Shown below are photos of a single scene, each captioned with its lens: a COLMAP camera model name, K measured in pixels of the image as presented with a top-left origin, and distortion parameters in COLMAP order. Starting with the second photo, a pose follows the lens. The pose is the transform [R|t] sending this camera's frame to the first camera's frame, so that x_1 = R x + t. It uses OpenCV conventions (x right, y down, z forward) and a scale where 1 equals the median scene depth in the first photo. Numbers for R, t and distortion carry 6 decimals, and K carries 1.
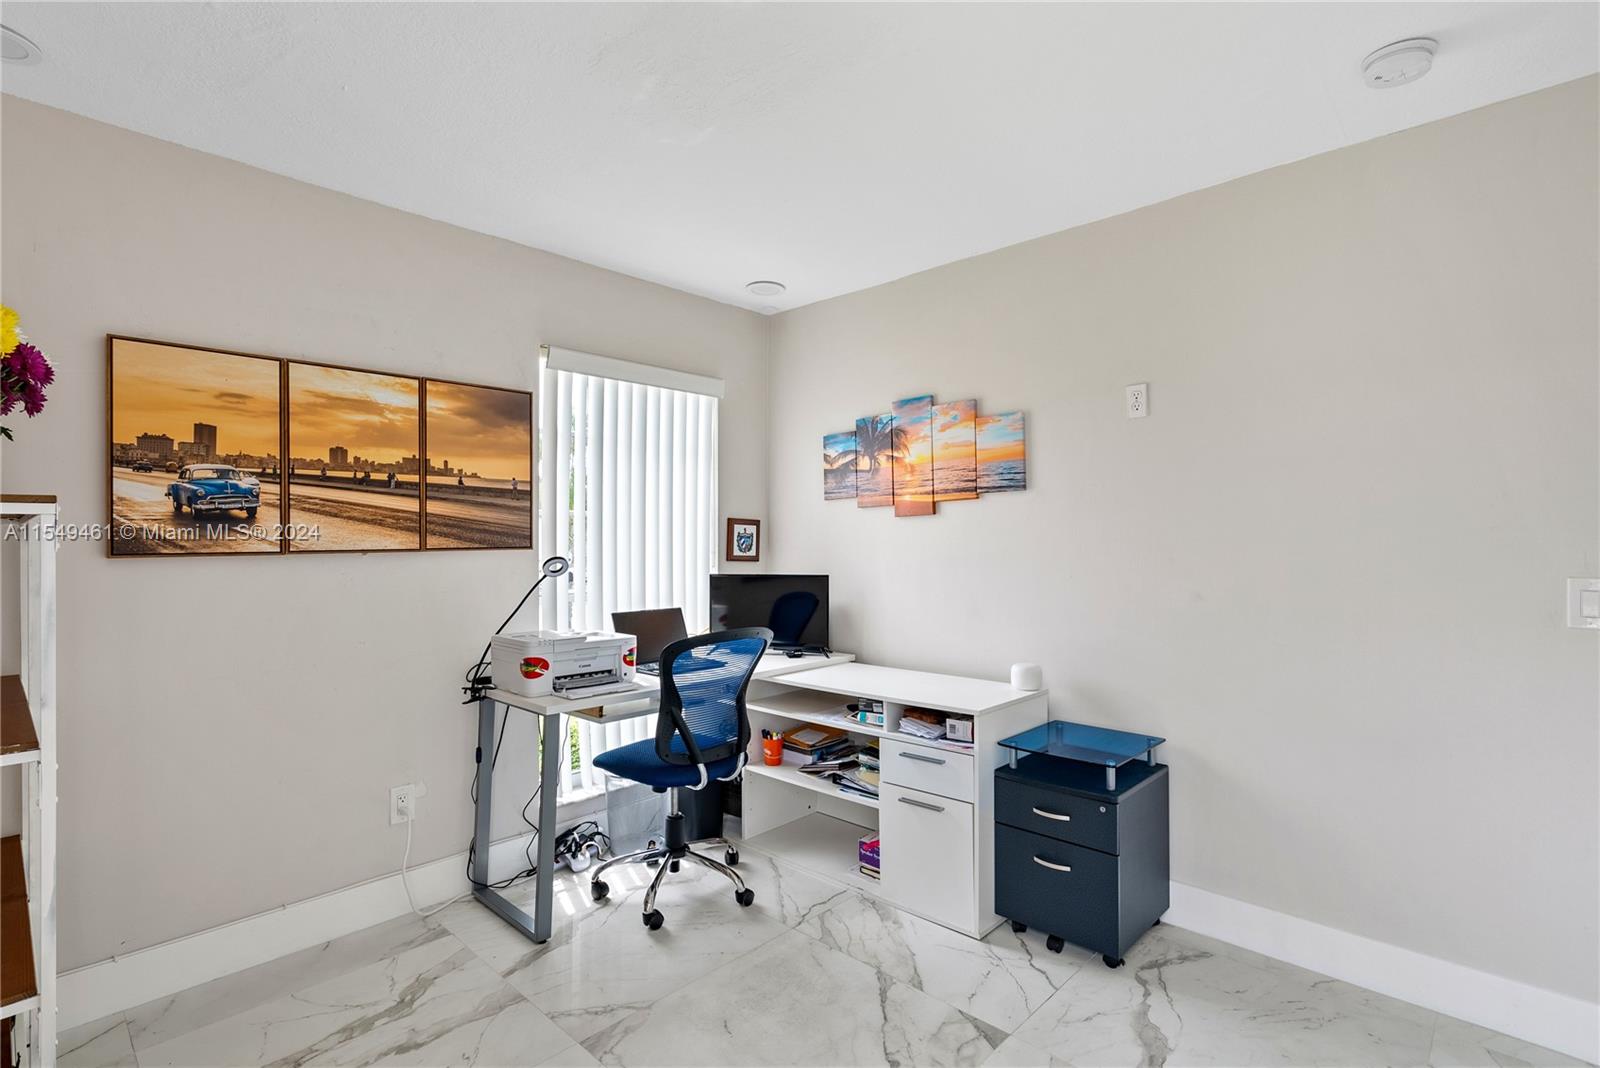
lens RADIAL K [[772.2, 0, 798.3], [0, 772.2, 532.5], [0, 0, 1]] dist [-0.002208, 0.000461]
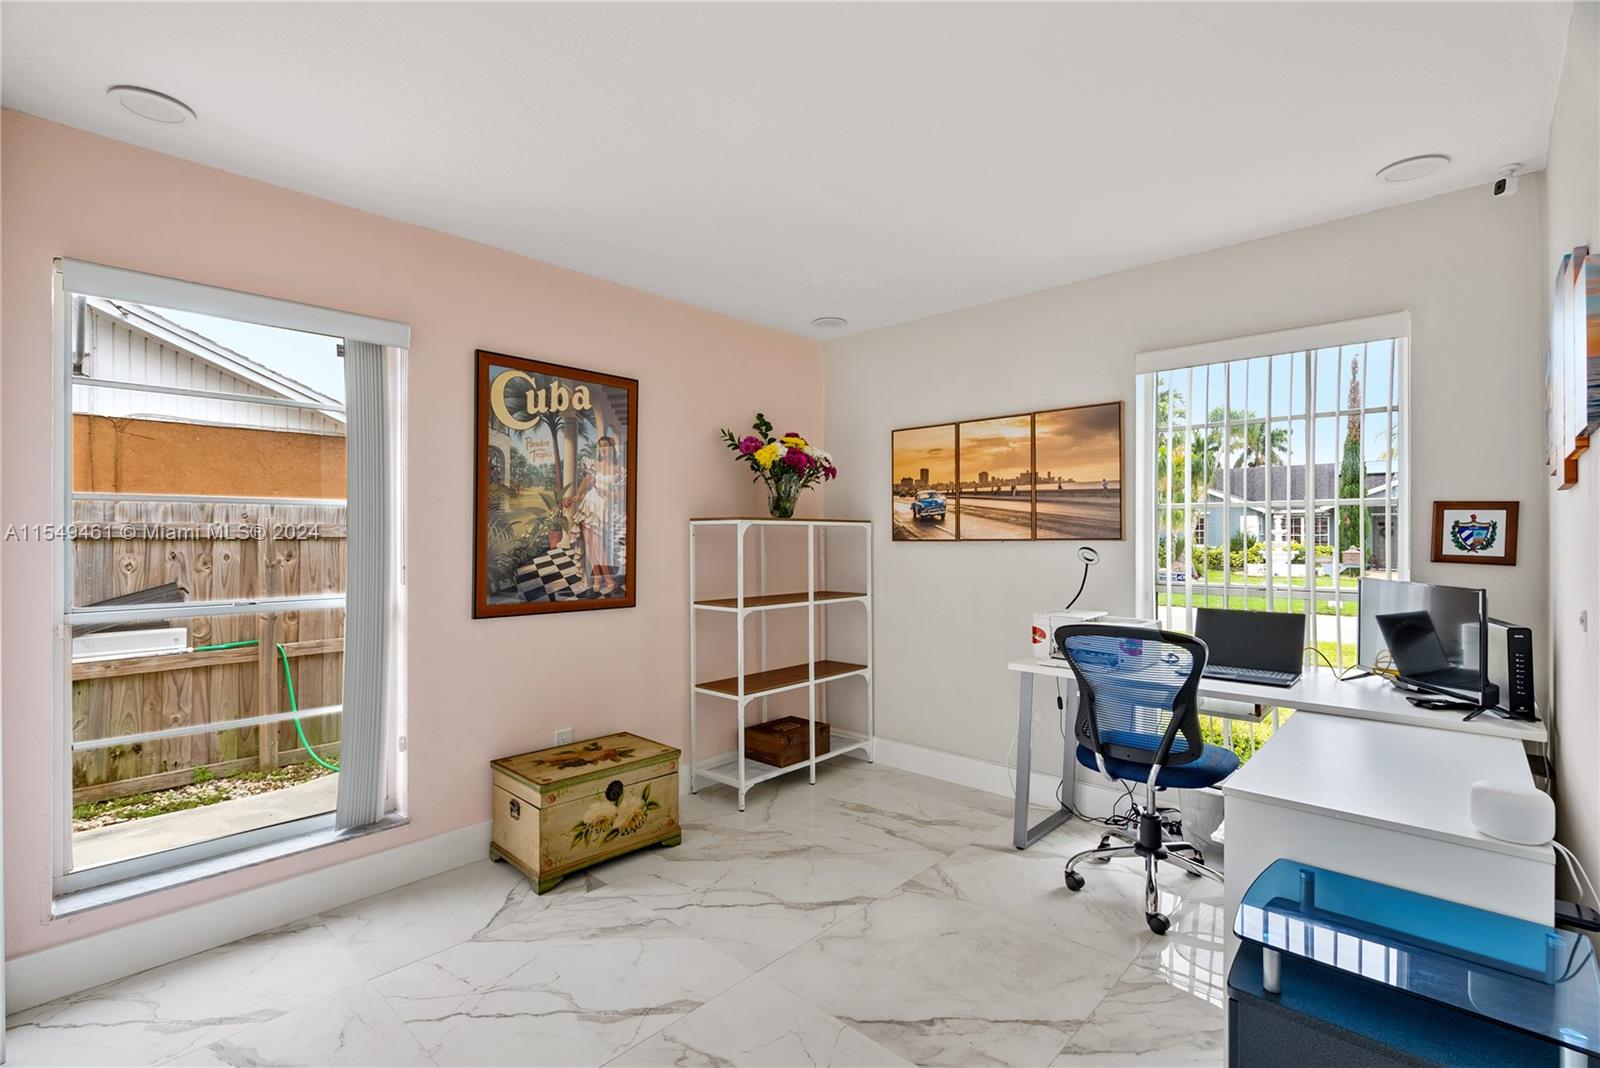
lens RADIAL K [[741.7, 0, 796.5], [0, 741.7, 534.0], [0, 0, 1]] dist [-0.002624, -0.000247]
pose [[0.001405, 0.005601, -0.999983, 0.798492], [0.013332, 0.999895, 0.005620, -0.000637], [0.999910, -0.013340, 0.001330, 0.570057]]
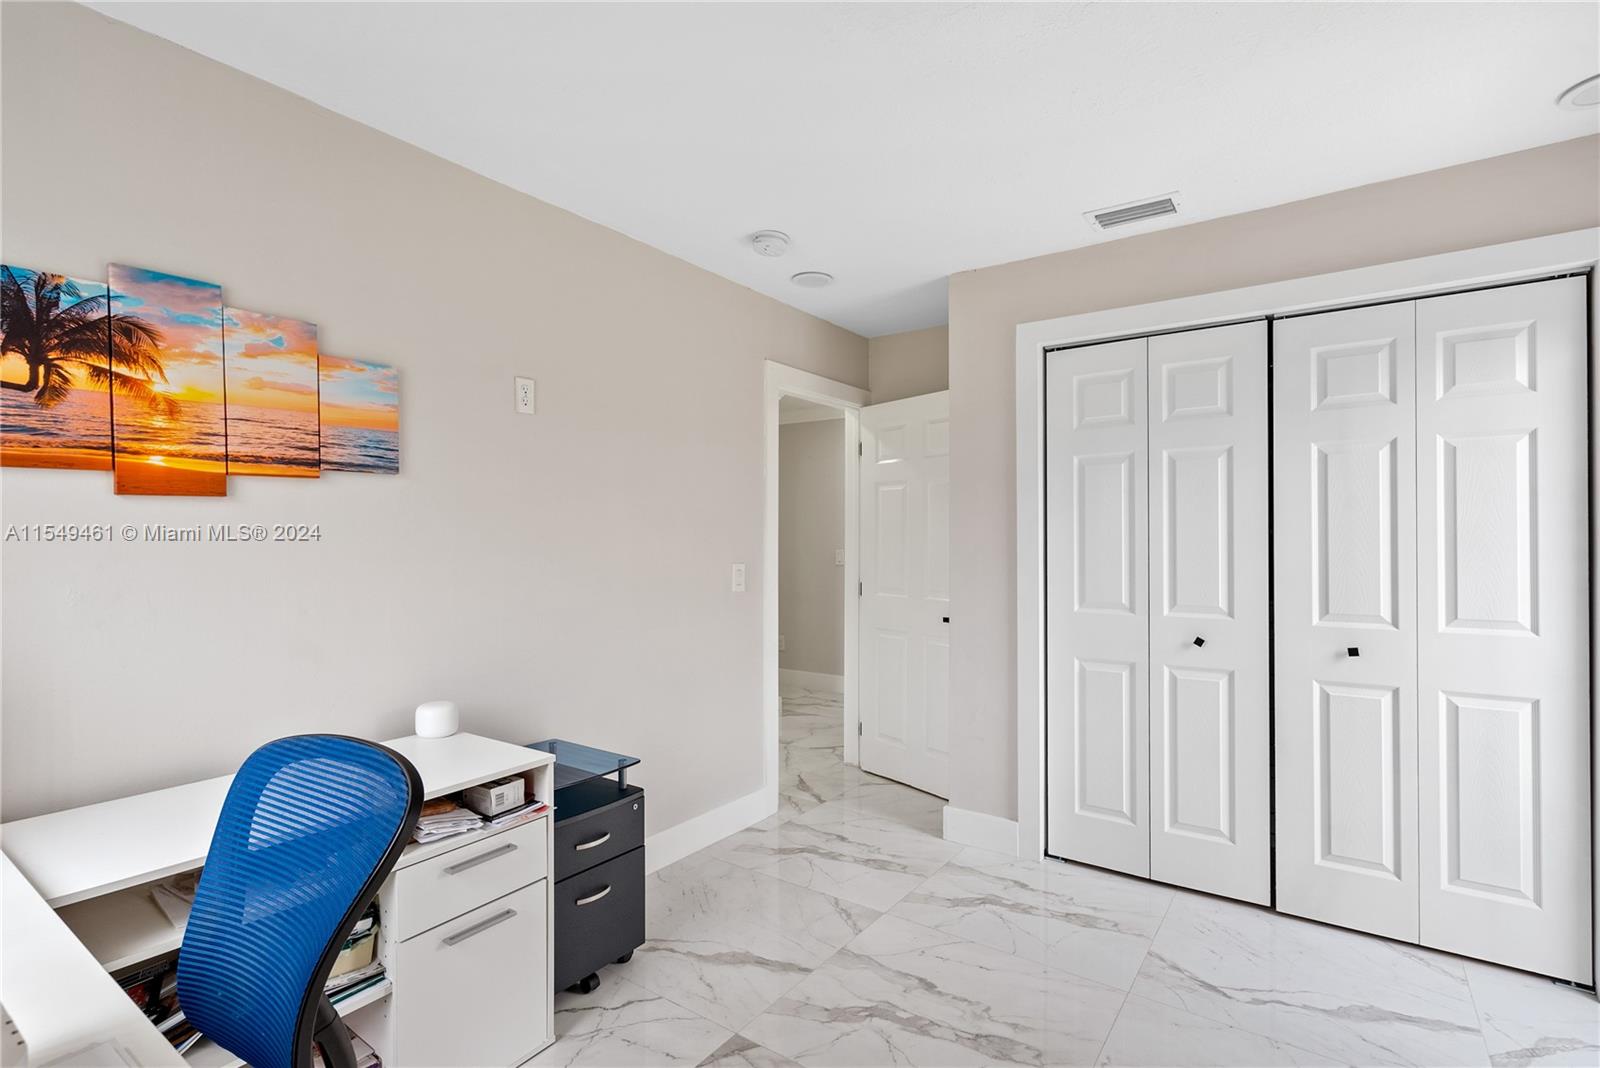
lens RADIAL K [[741.7, 0, 799.0], [0, 741.7, 544.7], [0, 0, 1]] dist [-0.002624, -0.000247]
pose [[-0.133100, -0.001488, 0.991102, -0.549758], [-0.009208, 0.999958, 0.000264, 0.010764], [-0.991060, -0.009091, -0.133108, 0.841485]]
